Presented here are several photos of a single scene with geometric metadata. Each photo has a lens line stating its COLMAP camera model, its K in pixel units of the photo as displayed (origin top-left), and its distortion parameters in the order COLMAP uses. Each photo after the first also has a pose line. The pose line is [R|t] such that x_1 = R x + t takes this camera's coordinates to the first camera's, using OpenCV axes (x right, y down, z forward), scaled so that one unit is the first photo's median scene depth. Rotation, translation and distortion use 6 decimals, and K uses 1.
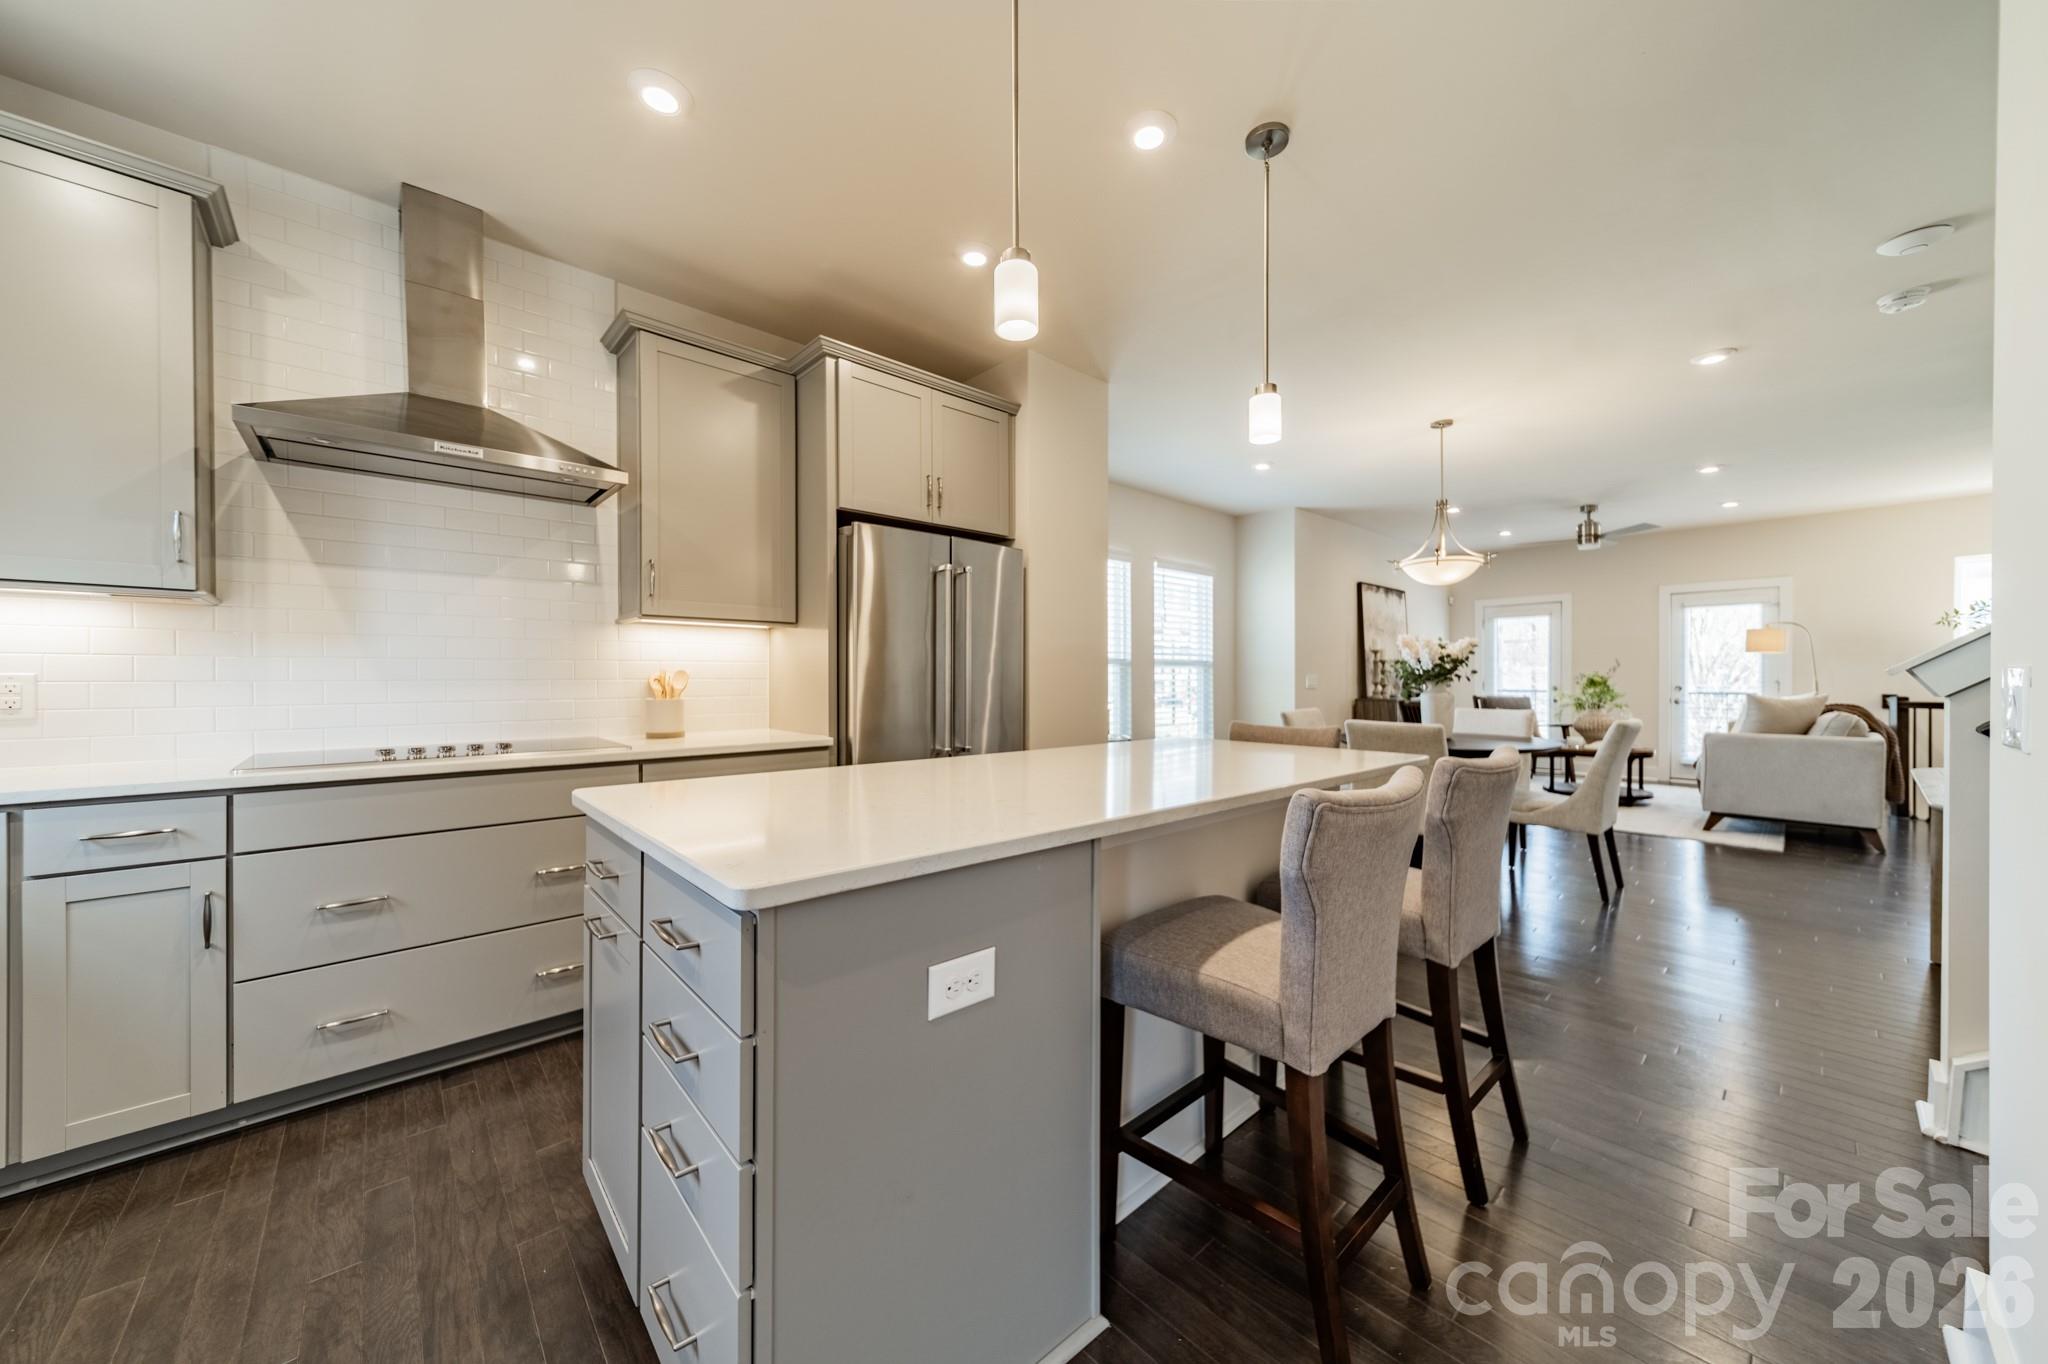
lens RADIAL K [[716.5, 0, 1029.0], [0, 716.5, 683.5], [0, 0, 1]] dist [0.005023, 0.000560]
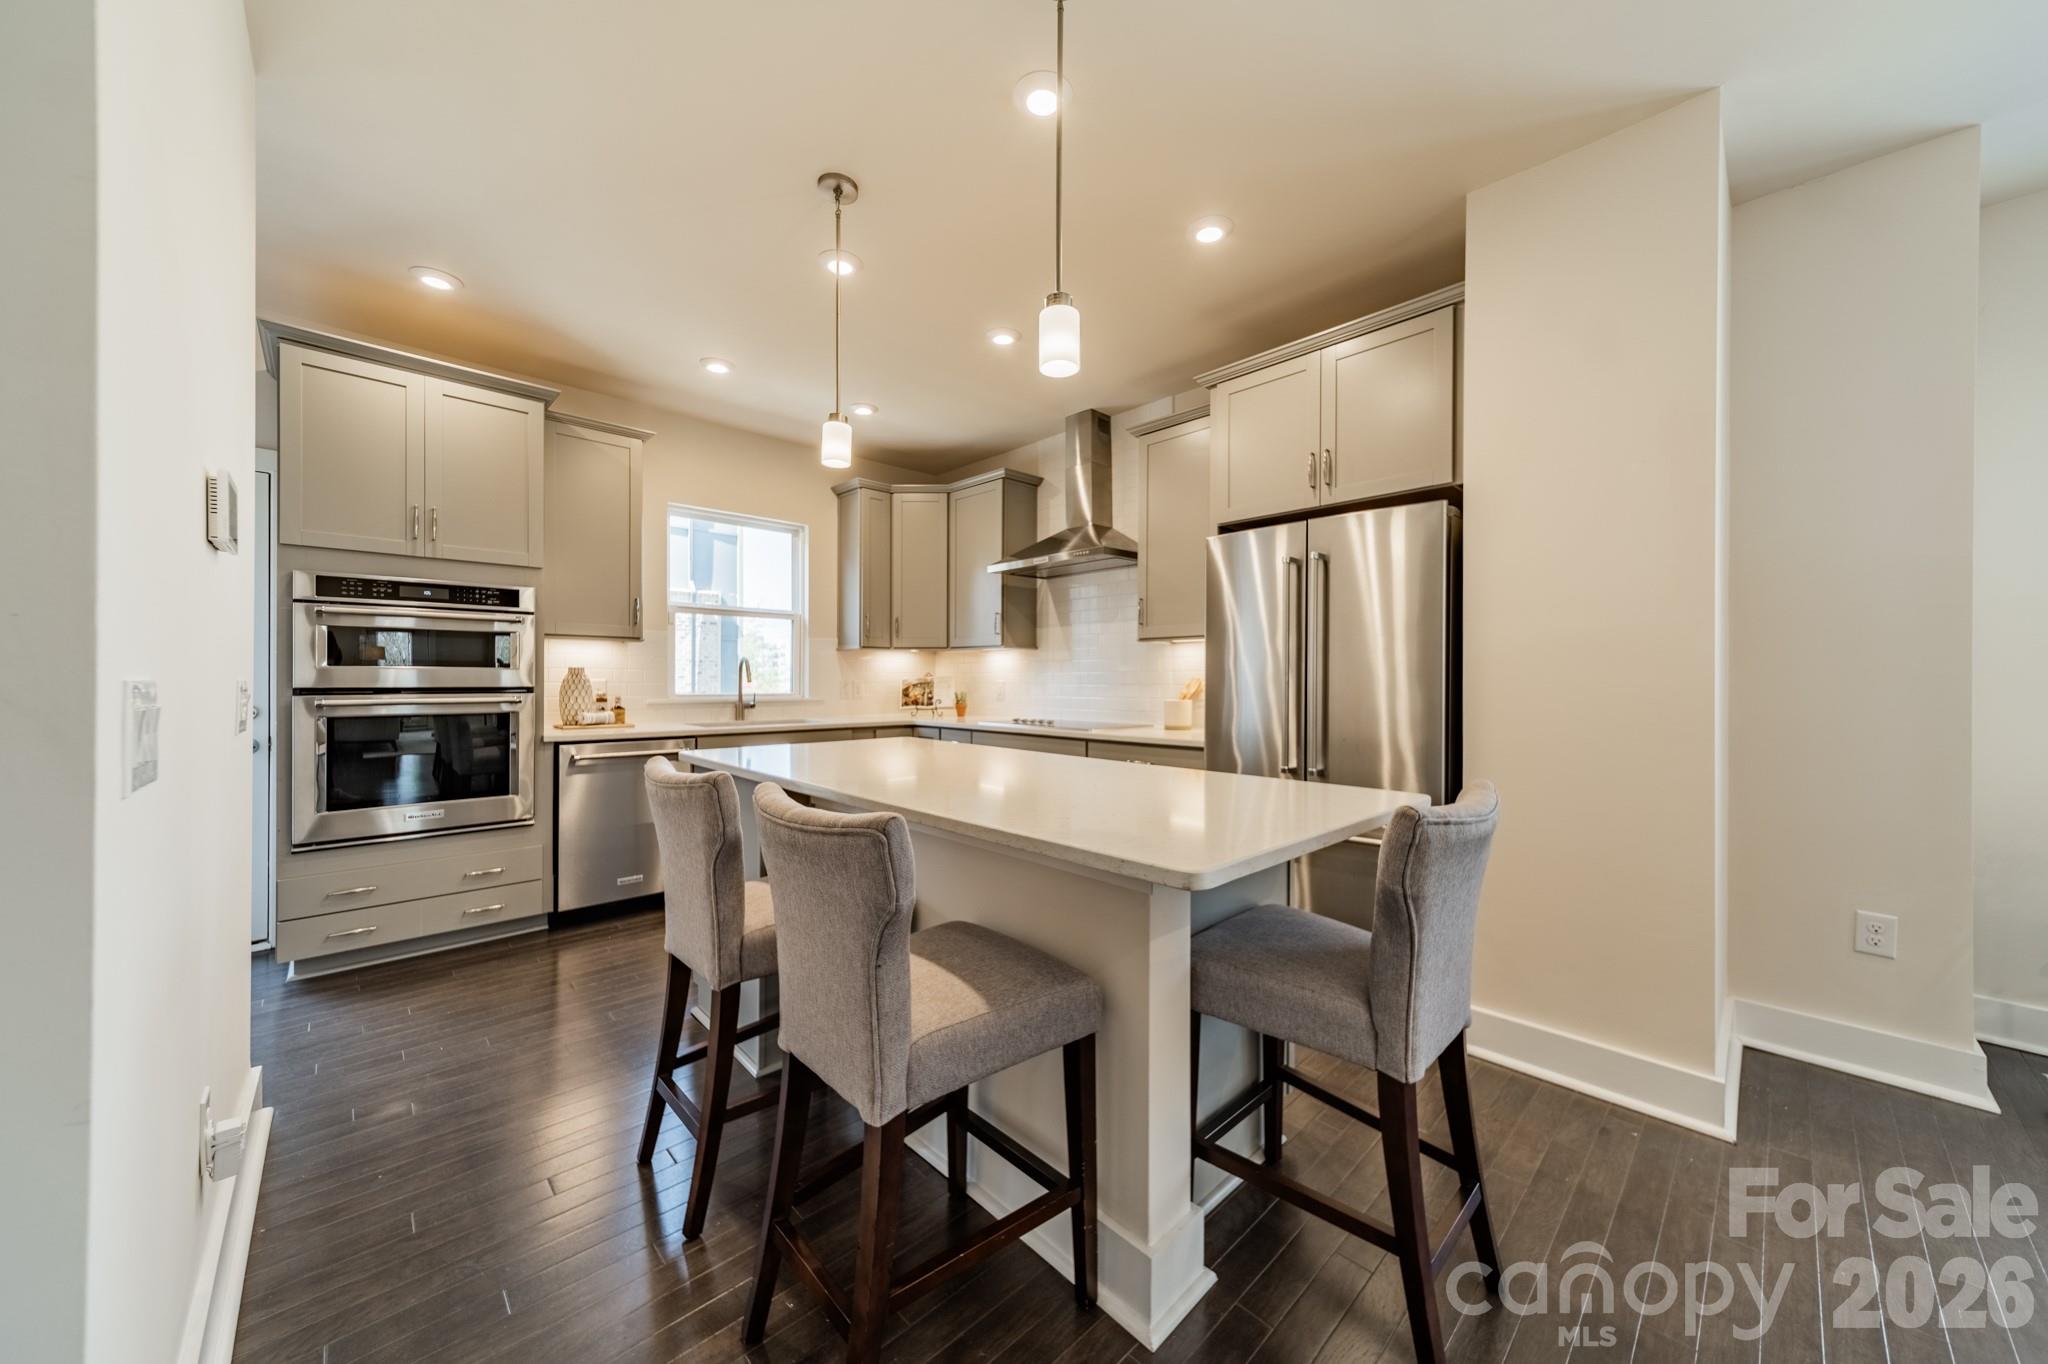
lens RADIAL K [[716.5, 0, 1031.6], [0, 716.5, 679.6], [0, 0, 1]] dist [0.005023, 0.000560]
pose [[0.028046, 0.000174, -0.999607, 0.383404], [-0.010521, 0.999945, -0.000121, -0.006236], [0.999551, 0.010520, 0.028046, 0.338325]]
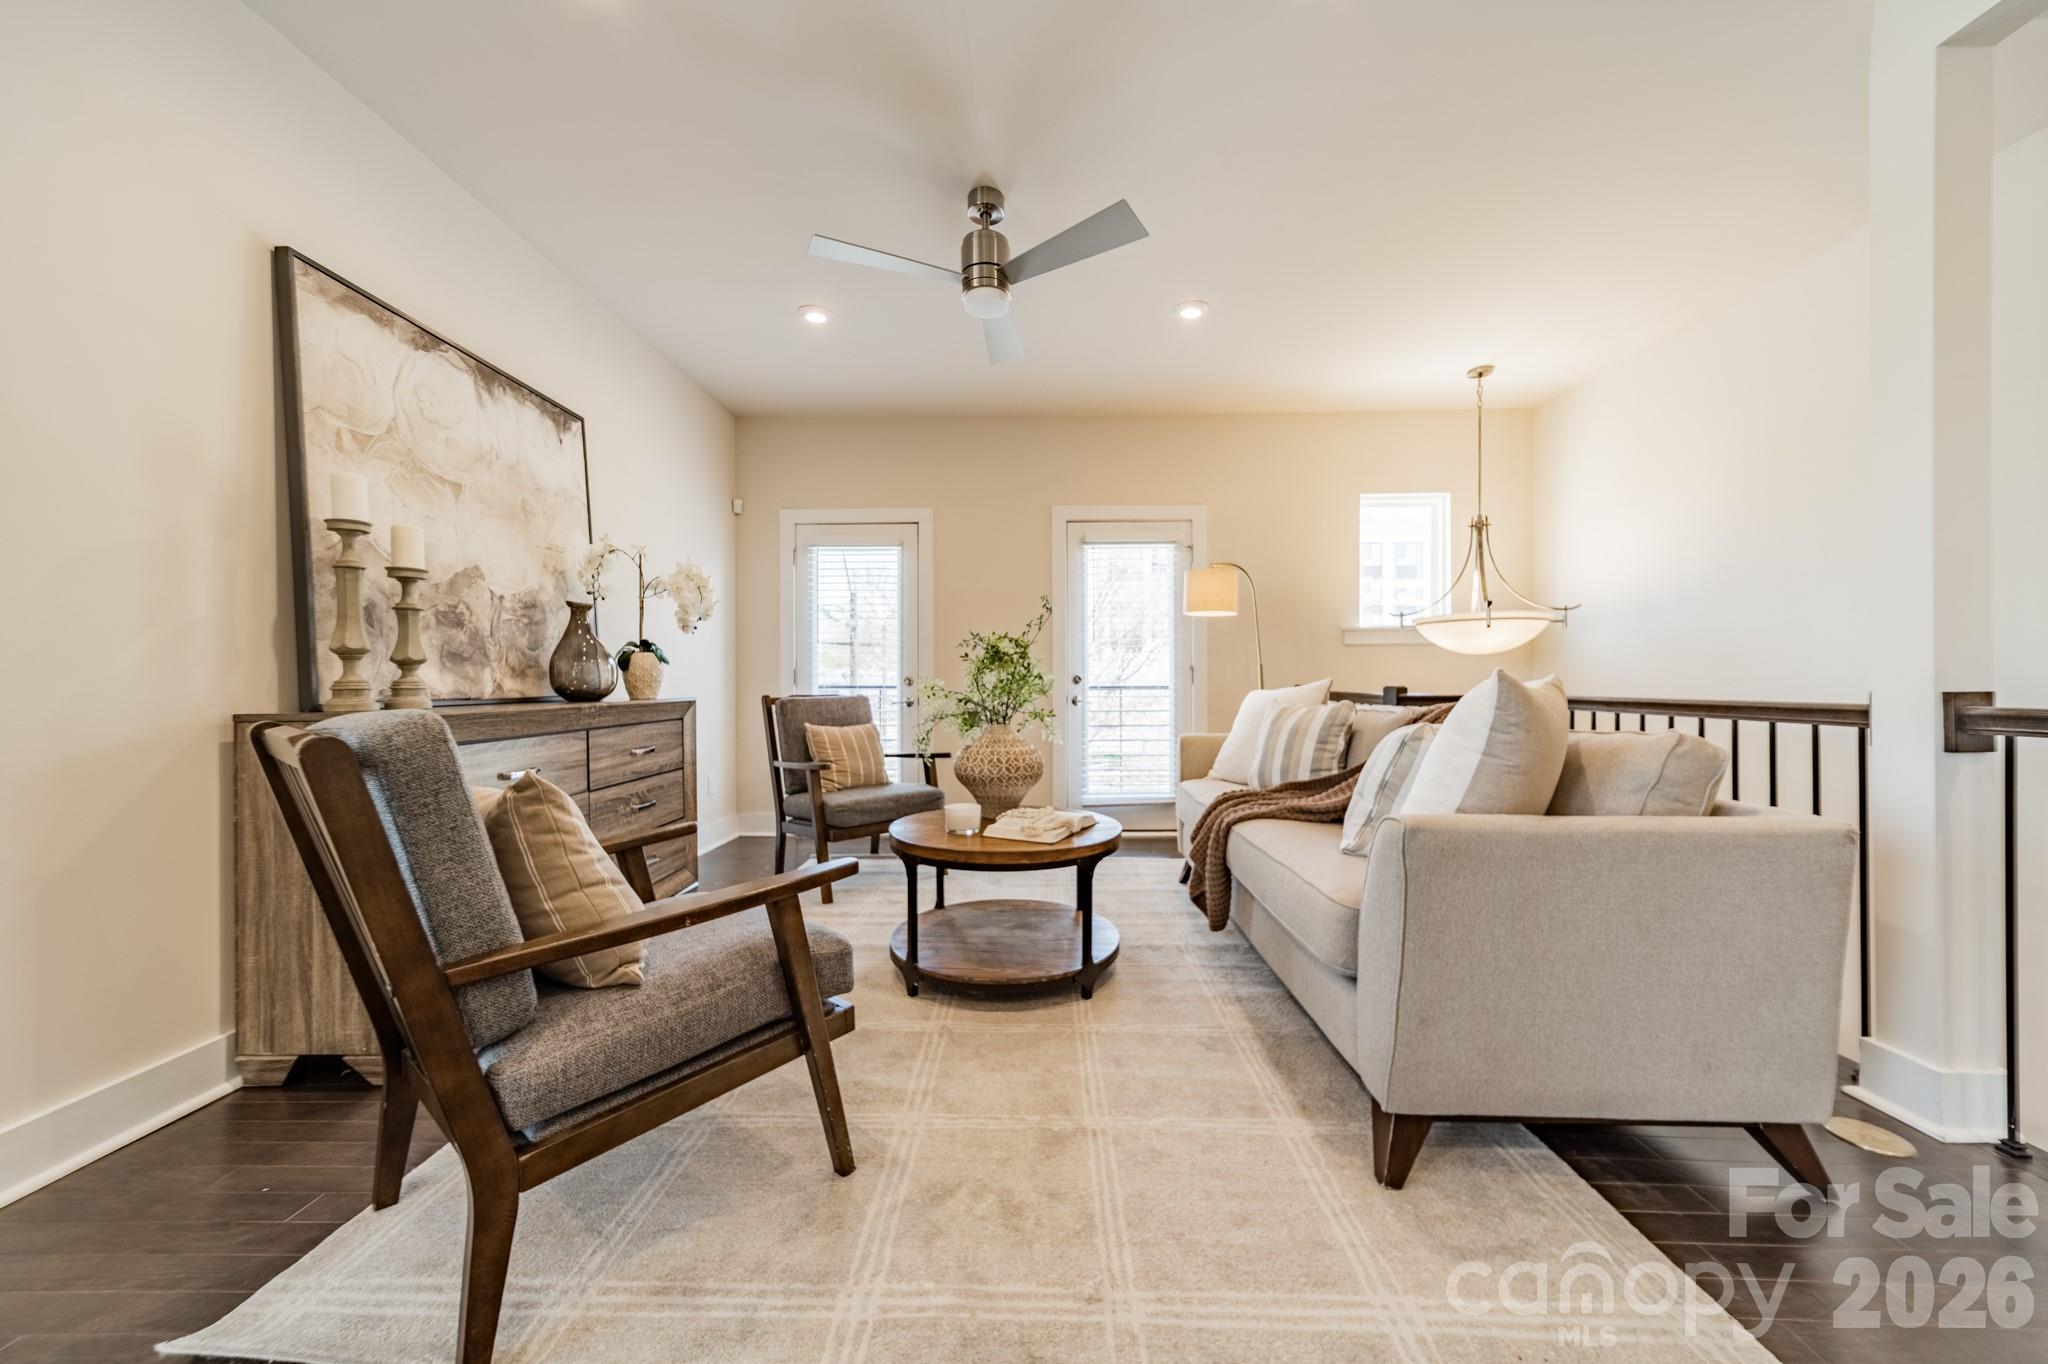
lens RADIAL K [[716.5, 0, 1030.0], [0, 716.5, 682.7], [0, 0, 1]] dist [0.005023, 0.000560]
pose [[0.690549, 0.000052, 0.723286, 0.583588], [0.005328, 0.999973, -0.005158, 0.016765], [-0.723266, 0.007415, 0.690530, 0.810813]]
